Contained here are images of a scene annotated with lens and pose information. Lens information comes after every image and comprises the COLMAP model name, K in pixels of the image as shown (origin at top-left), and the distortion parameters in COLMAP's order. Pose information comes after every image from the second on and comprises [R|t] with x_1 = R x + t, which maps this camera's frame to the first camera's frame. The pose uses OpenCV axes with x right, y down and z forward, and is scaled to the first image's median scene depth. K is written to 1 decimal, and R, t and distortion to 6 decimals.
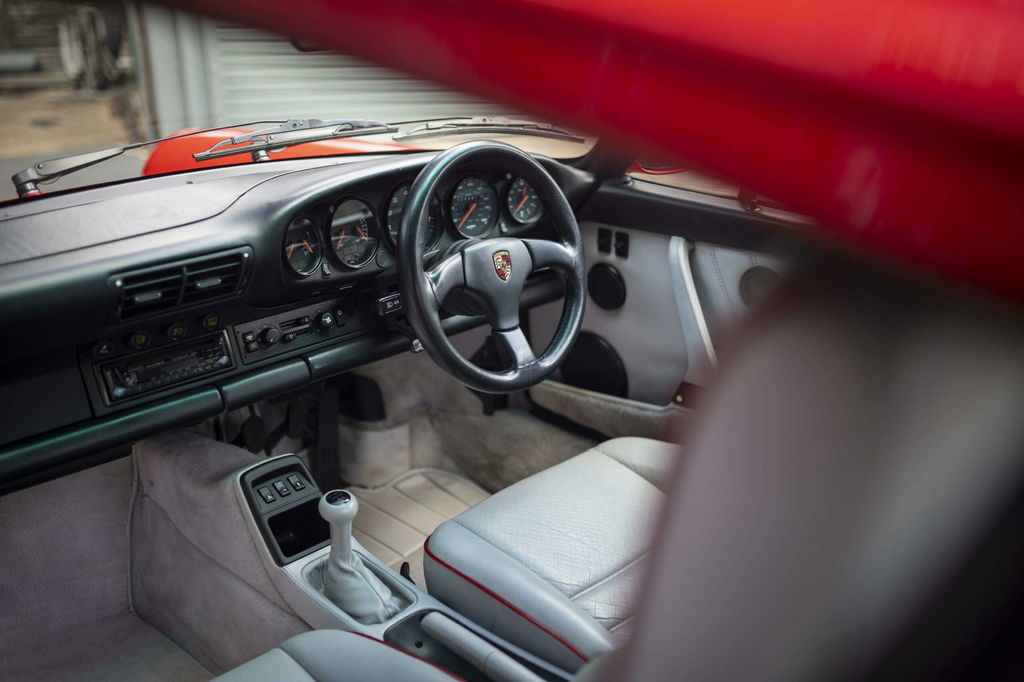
lens RADIAL K [[1027.1, 0, 514.2], [0, 1027.1, 342.5], [0, 0, 1]] dist [-0.033292, 0.000000]
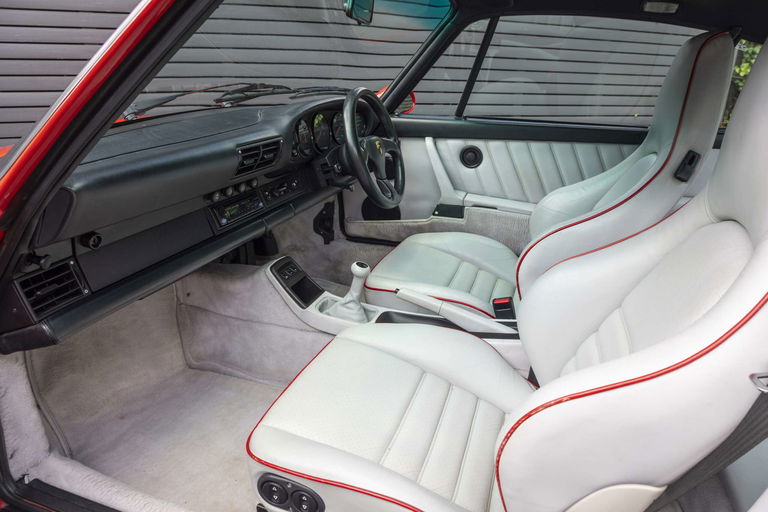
lens RADIAL K [[511.6, 0, 387.5], [0, 511.6, 256.4], [0, 0, 1]] dist [0.002616, 0.000814]
pose [[0.914459, -0.154875, 0.373869, -0.425716], [0.152435, 0.987647, 0.036285, 0.109642], [-0.374870, 0.023809, 0.926772, 0.046401]]
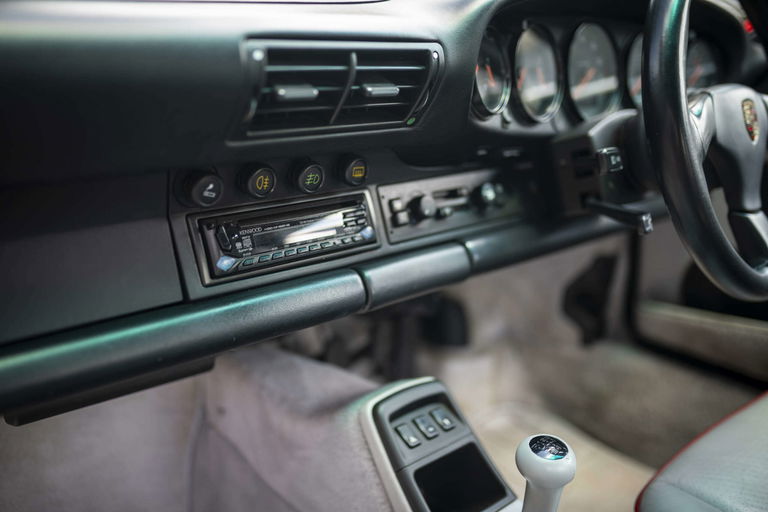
lens RADIAL K [[770.3, 0, 382.0], [0, 770.3, 252.3], [0, 0, 1]] dist [-0.033292, 0.000000]
pose [[0.998160, 0.032712, -0.051048, -0.241538], [-0.036586, 0.996369, -0.076885, 0.067374], [0.048348, 0.078611, 0.995732, 0.482748]]
